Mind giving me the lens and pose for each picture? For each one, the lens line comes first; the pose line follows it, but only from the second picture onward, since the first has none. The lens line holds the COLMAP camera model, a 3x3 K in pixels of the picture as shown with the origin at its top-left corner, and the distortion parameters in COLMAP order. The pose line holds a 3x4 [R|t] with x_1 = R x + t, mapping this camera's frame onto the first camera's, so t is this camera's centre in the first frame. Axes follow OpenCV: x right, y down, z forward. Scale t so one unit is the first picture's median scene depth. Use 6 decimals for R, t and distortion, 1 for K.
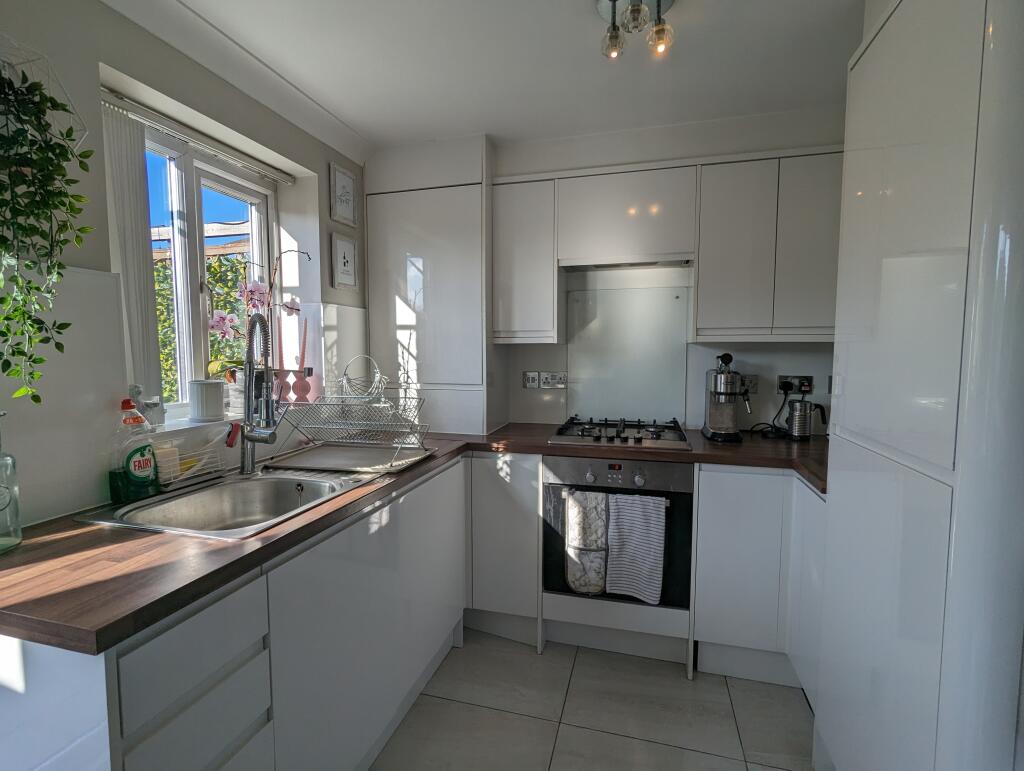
lens RADIAL K [[487.6, 0, 512.0], [0, 487.6, 385.5], [0, 0, 1]] dist [0.002500, -0.000259]
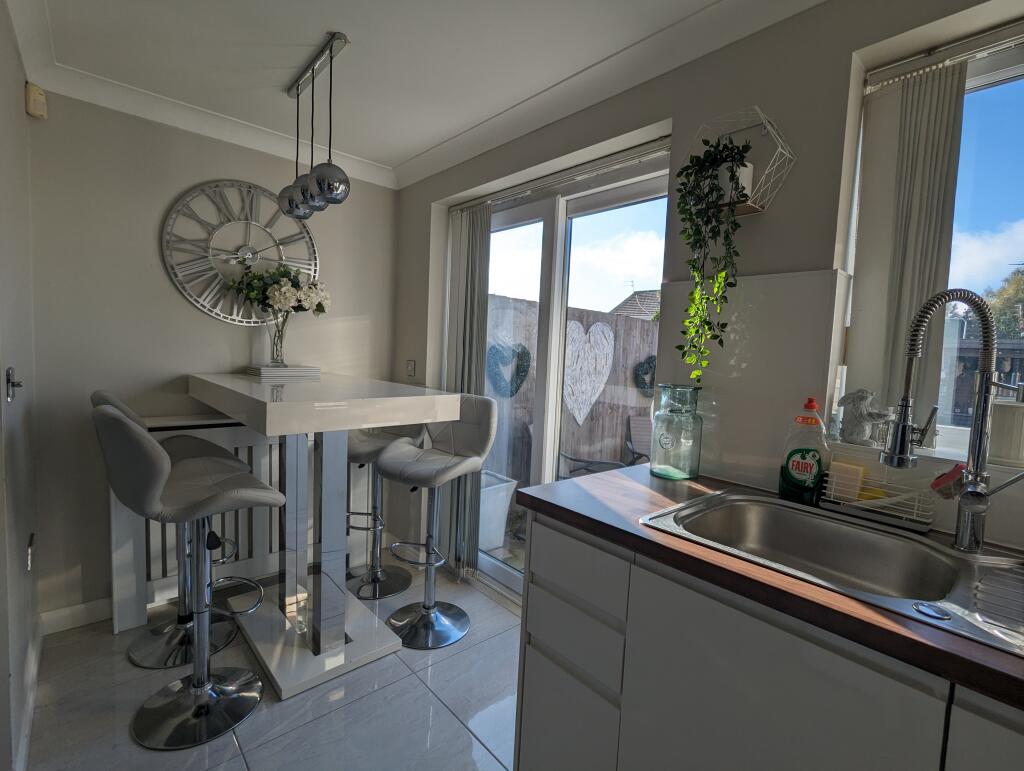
lens RADIAL K [[487.6, 0, 512.0], [0, 487.6, 385.5], [0, 0, 1]] dist [0.002500, -0.000259]
pose [[-0.541495, 0.036091, -0.839929, 0.419033], [-0.106774, 0.988035, 0.111291, -0.050237], [0.833896, 0.149946, -0.531163, 1.211055]]
